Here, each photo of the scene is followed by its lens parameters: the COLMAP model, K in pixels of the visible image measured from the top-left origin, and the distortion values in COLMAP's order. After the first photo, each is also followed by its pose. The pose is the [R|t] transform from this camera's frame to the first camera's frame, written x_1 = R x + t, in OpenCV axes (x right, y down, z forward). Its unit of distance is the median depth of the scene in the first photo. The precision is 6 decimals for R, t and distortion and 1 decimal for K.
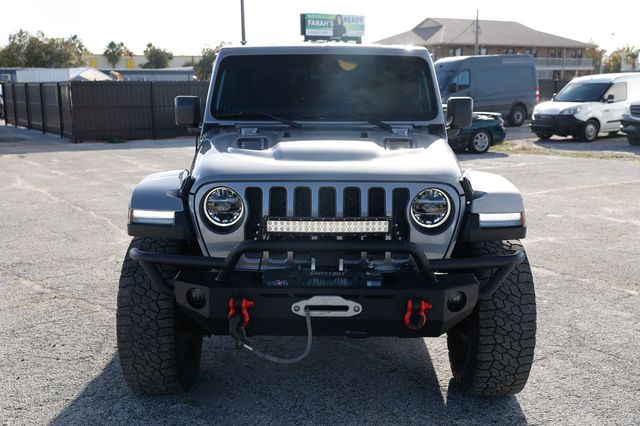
lens RADIAL K [[699.3, 0, 320.0], [0, 699.3, 213.0], [0, 0, 1]] dist [0.041231, -0.000126]
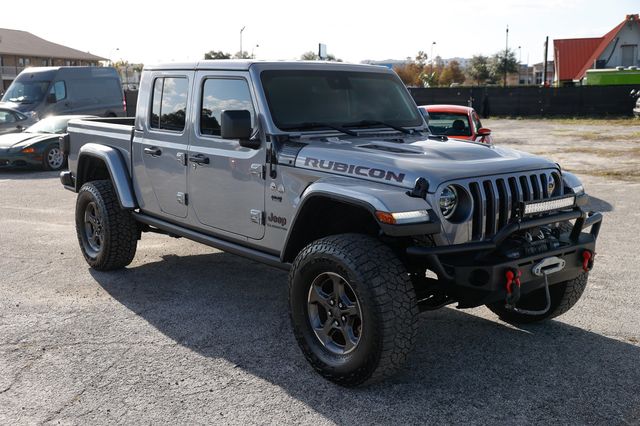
lens RADIAL K [[675.1, 0, 320.0], [0, 675.1, 213.0], [0, 0, 1]] dist [0.016879, 0.021864]
pose [[0.777784, -0.111705, 0.618526, -0.774493], [0.116497, 0.992650, 0.032780, -0.040137], [-0.617641, 0.046561, 0.785081, 0.185027]]
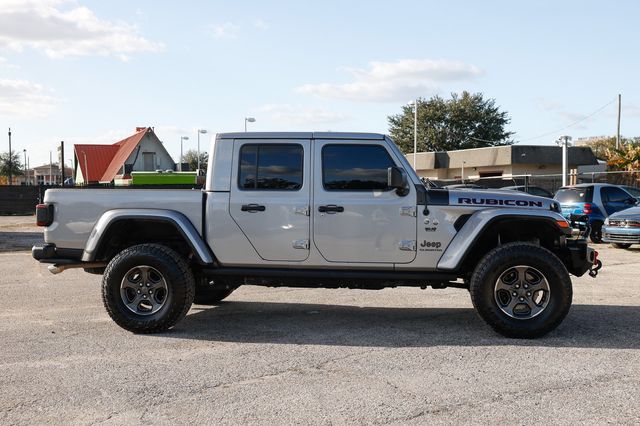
lens RADIAL K [[639.9, 0, 320.0], [0, 639.9, 213.0], [0, 0, 1]] dist [0.055320, 0.002688]
pose [[0.172932, -0.032110, 0.984410, -1.591822], [0.185664, 0.982613, -0.000564, -0.114582], [-0.967276, 0.182867, 0.175887, 1.029792]]
